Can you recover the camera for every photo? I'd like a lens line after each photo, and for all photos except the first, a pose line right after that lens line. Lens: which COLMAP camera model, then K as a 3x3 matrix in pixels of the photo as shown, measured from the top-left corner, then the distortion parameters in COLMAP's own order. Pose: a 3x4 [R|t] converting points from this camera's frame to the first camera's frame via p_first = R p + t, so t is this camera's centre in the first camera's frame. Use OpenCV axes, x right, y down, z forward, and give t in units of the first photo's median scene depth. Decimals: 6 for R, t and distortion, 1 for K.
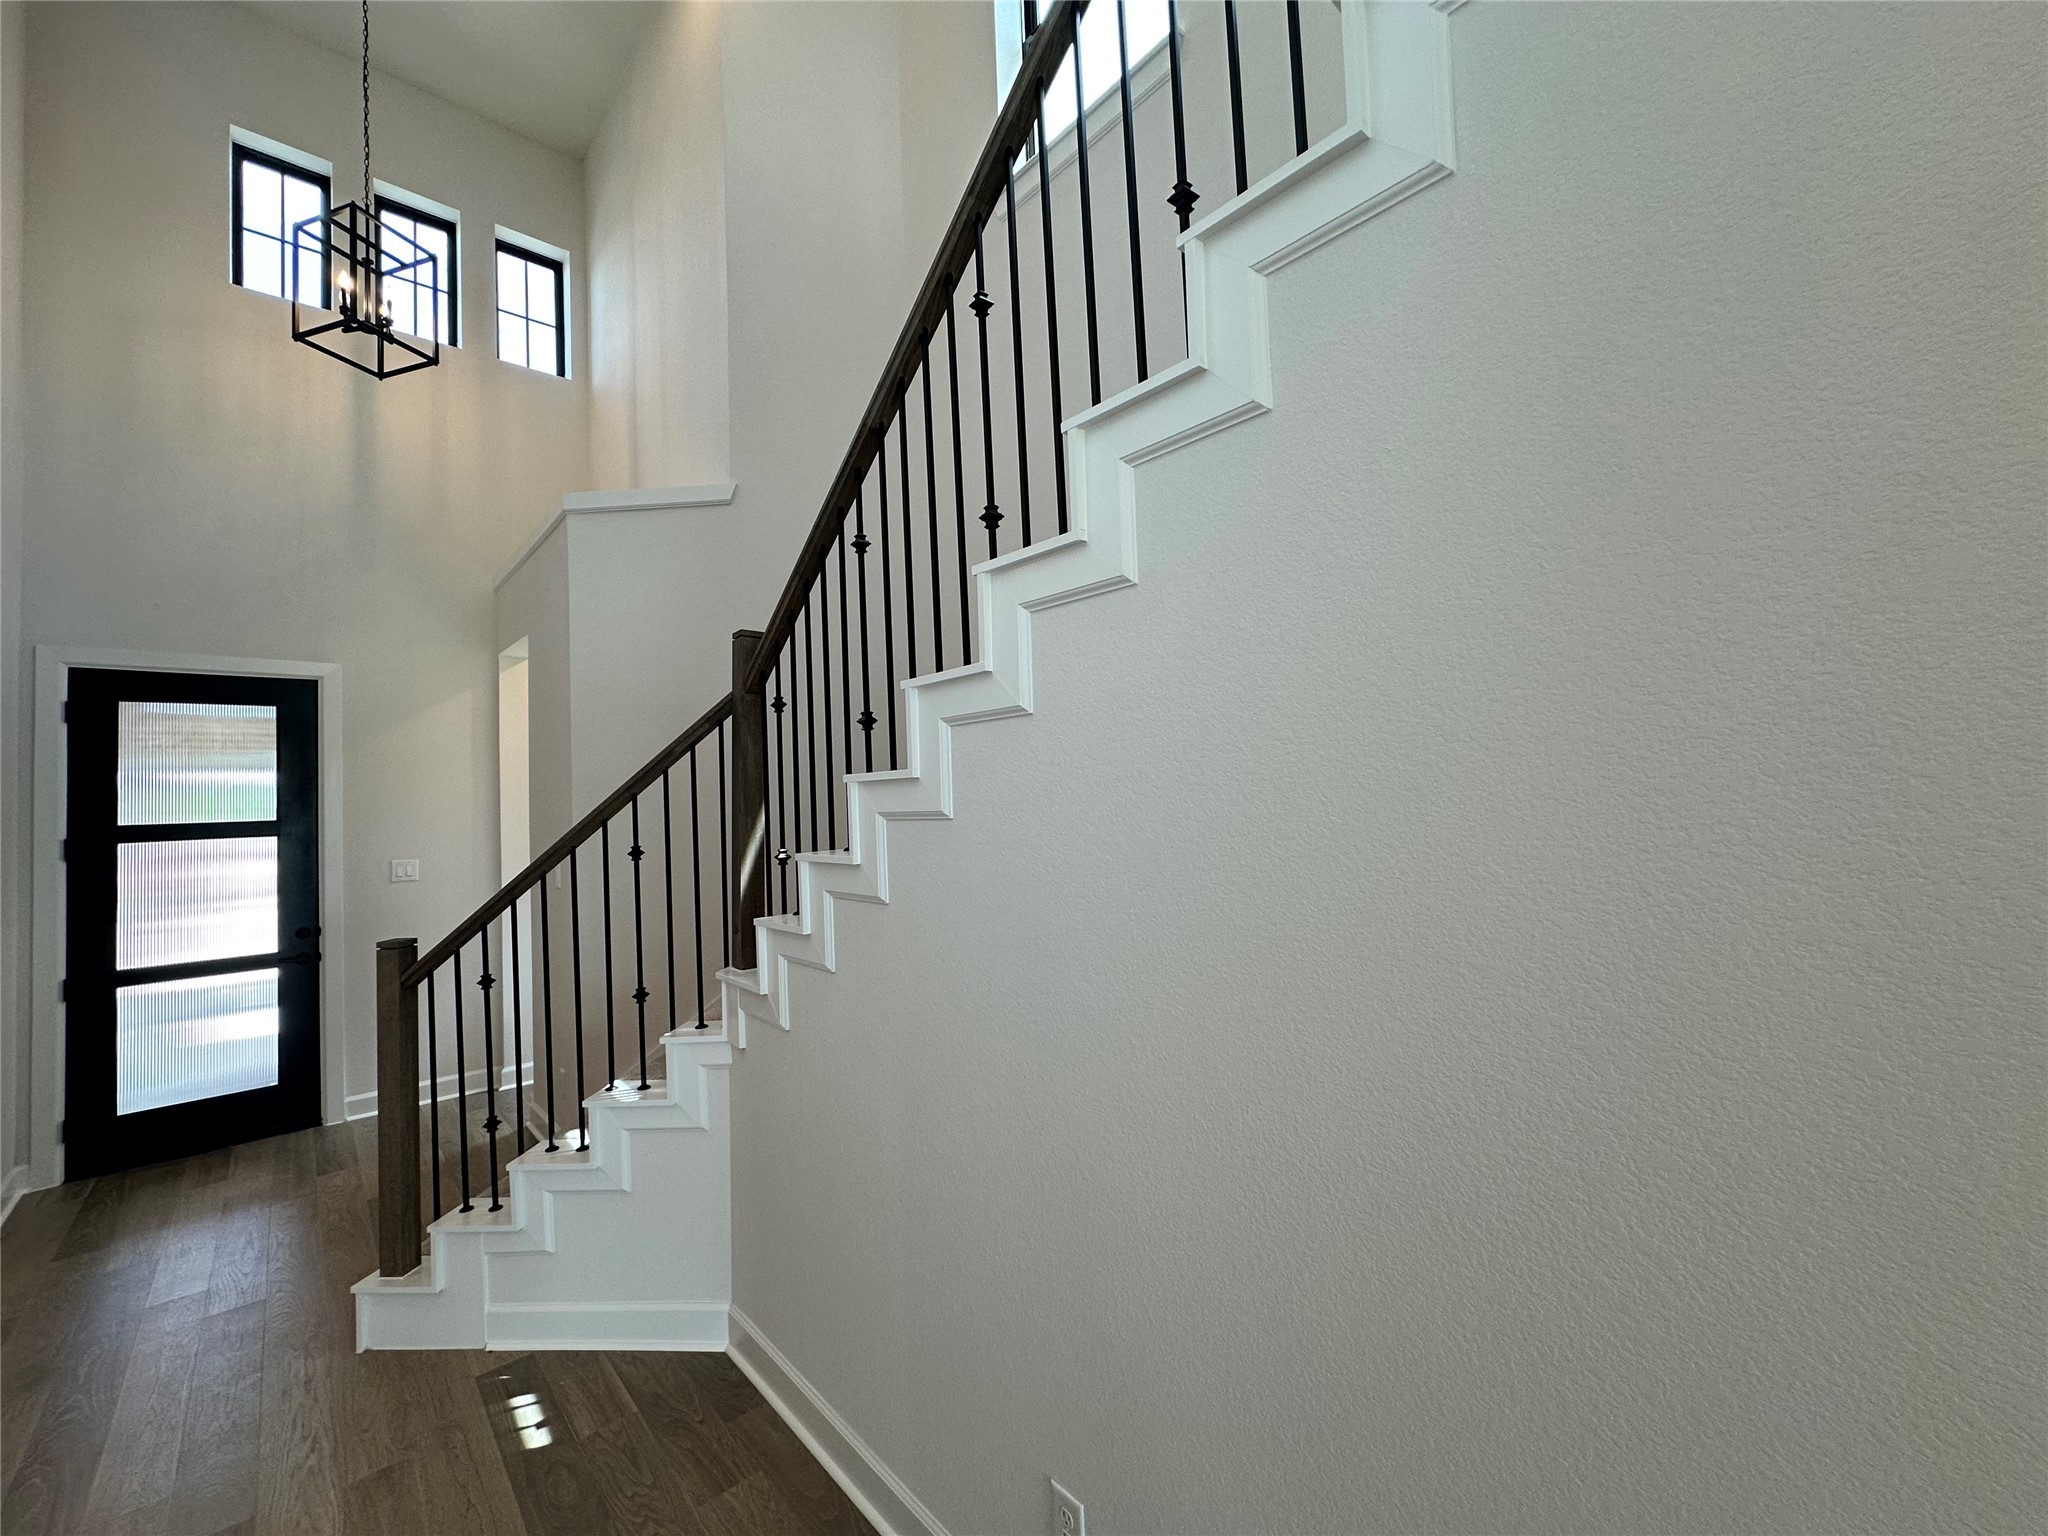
lens RADIAL K [[815.1, 0, 1026.0], [0, 815.1, 763.7], [0, 0, 1]] dist [-0.008385, 0.000087]
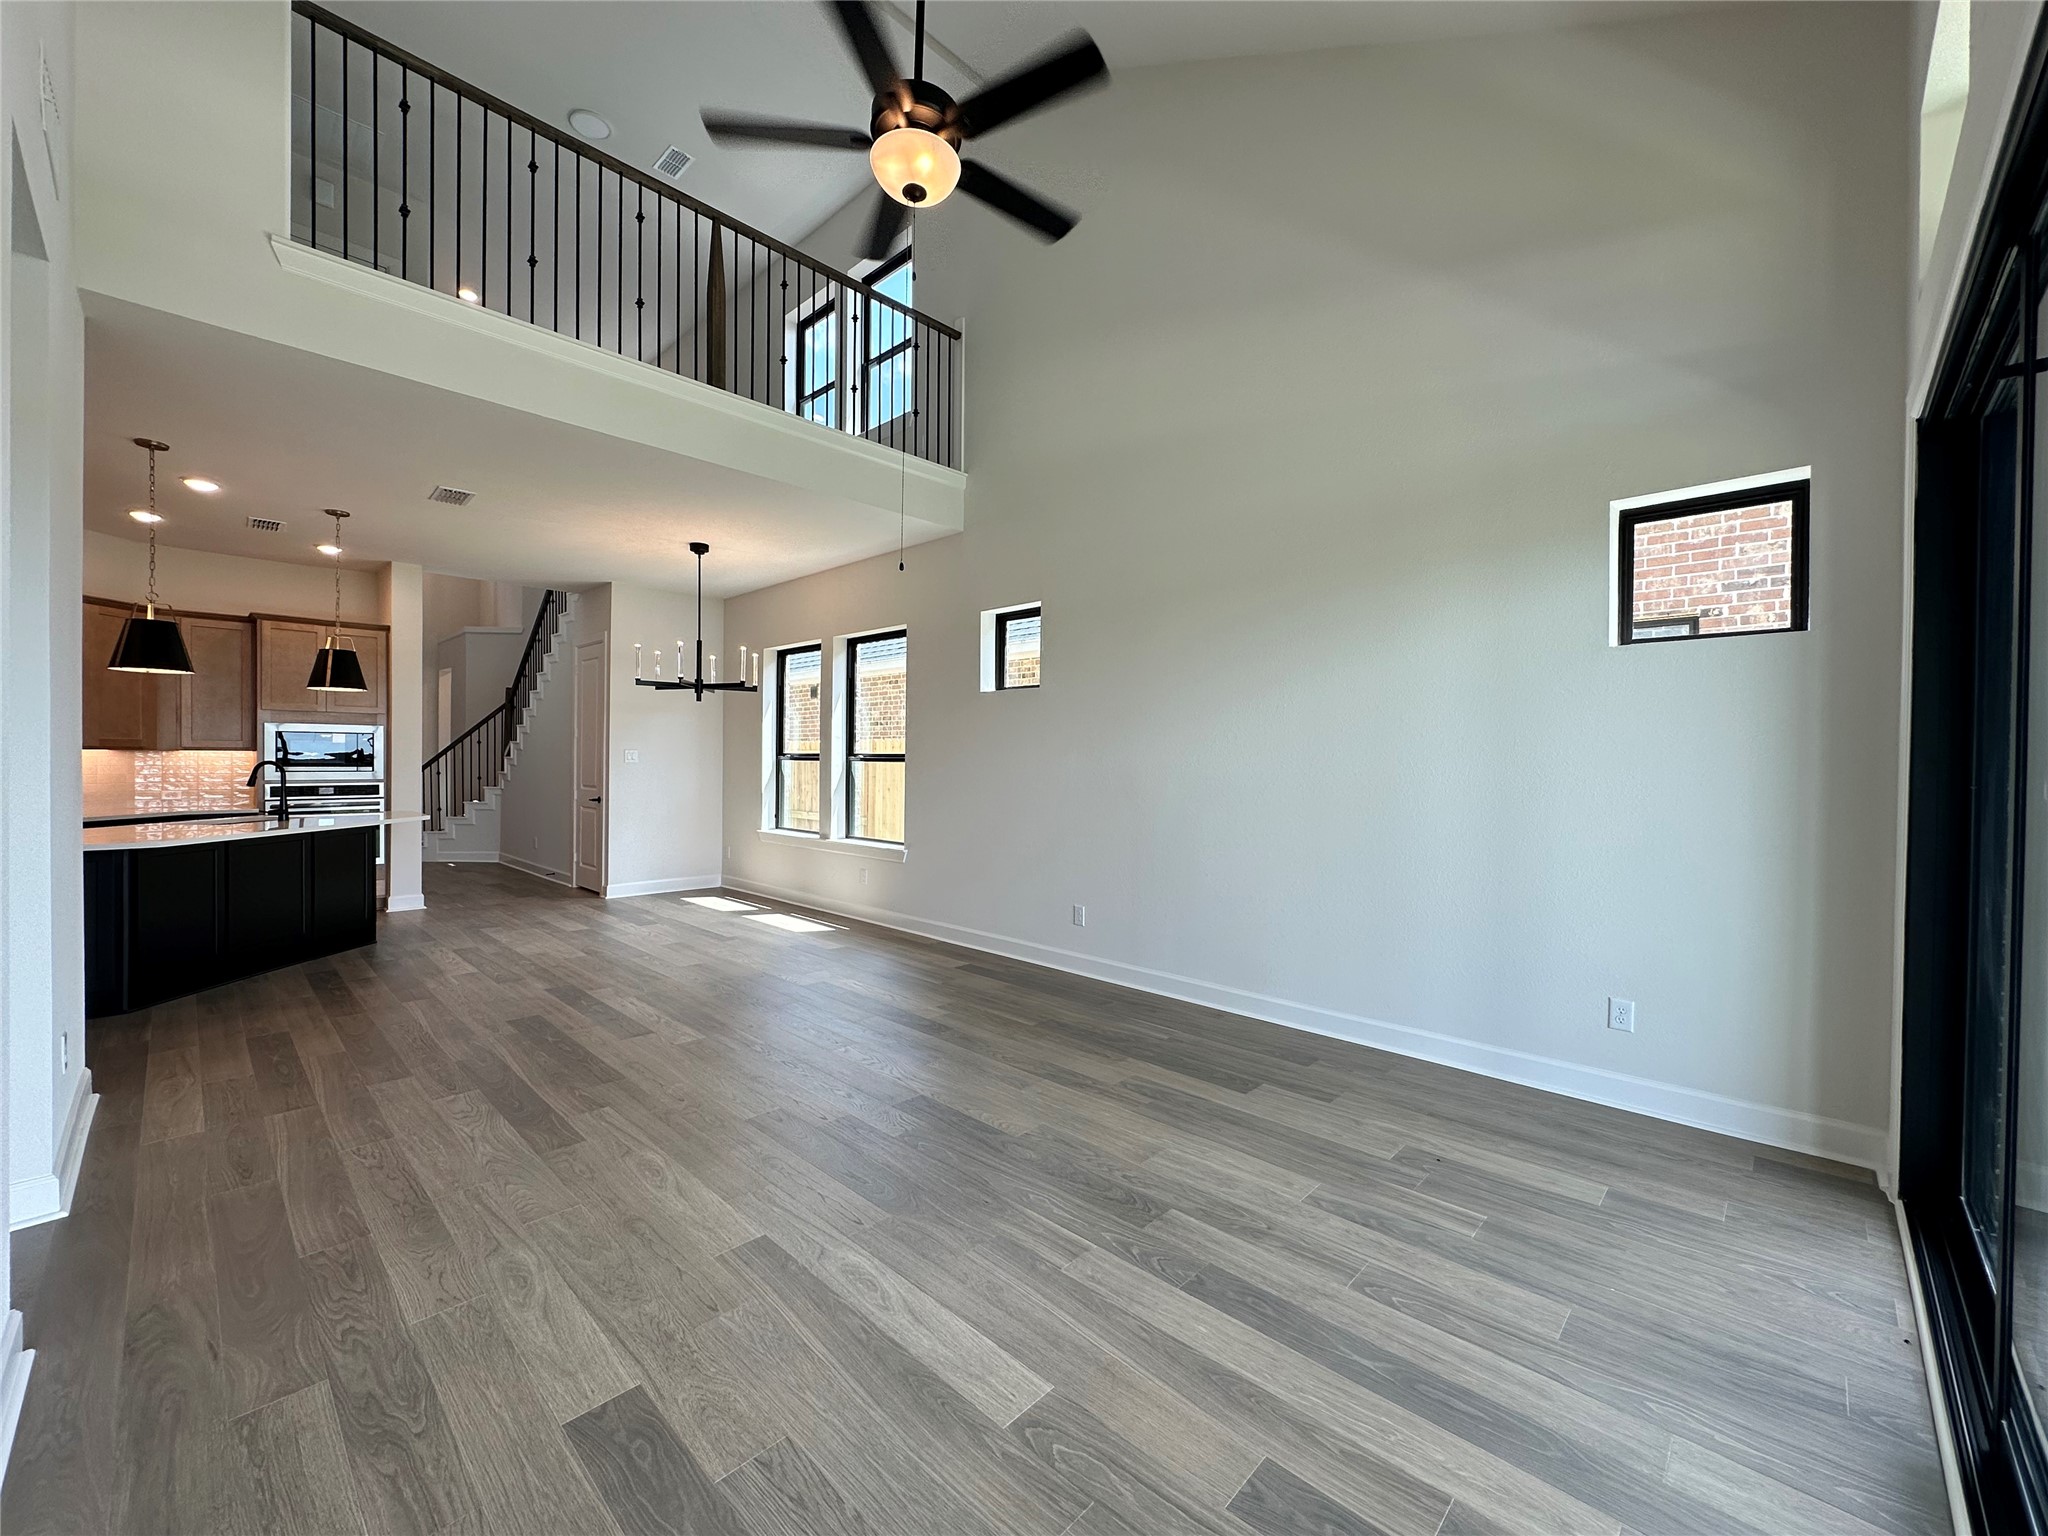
lens RADIAL K [[815.1, 0, 1027.6], [0, 815.1, 761.6], [0, 0, 1]] dist [-0.008385, 0.000087]
pose [[0.996275, 0.048513, 0.071292, 1.407754], [-0.051365, 0.997928, 0.038741, -0.062739], [-0.069265, -0.042259, 0.996703, -2.312118]]
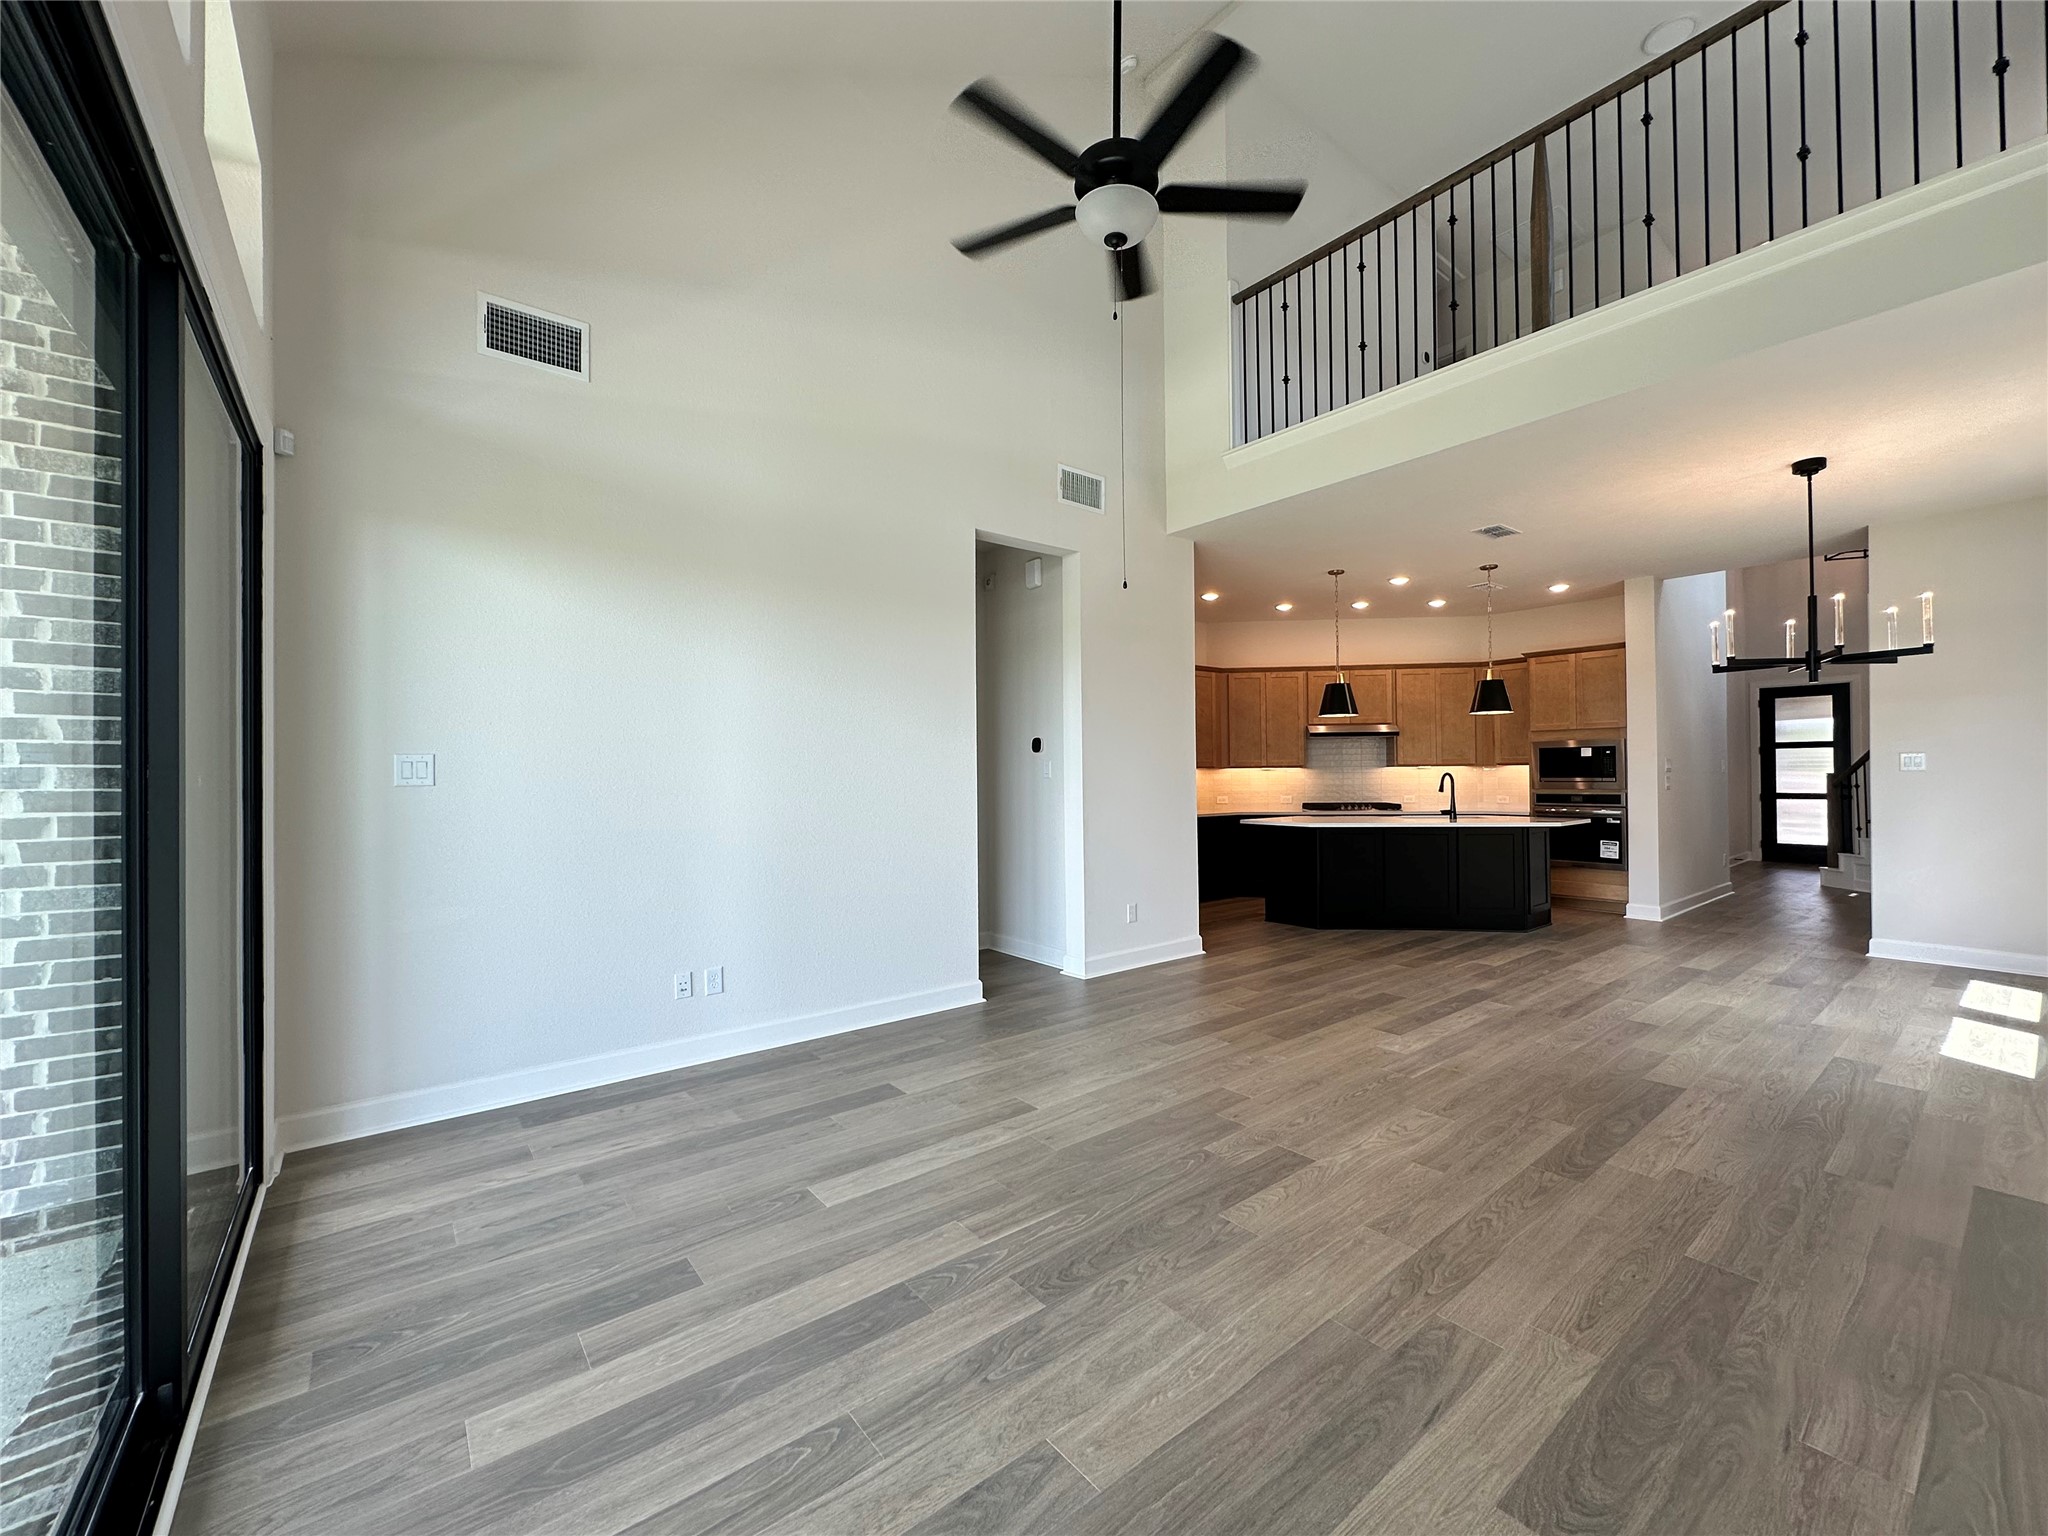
lens RADIAL K [[815.1, 0, 1029.2], [0, 815.1, 764.9], [0, 0, 1]] dist [-0.008385, 0.000087]
pose [[-0.061198, 0.028765, -0.997711, 2.122913], [0.049864, 0.998425, 0.025727, -0.054902], [0.996879, -0.048176, -0.062535, -1.632963]]
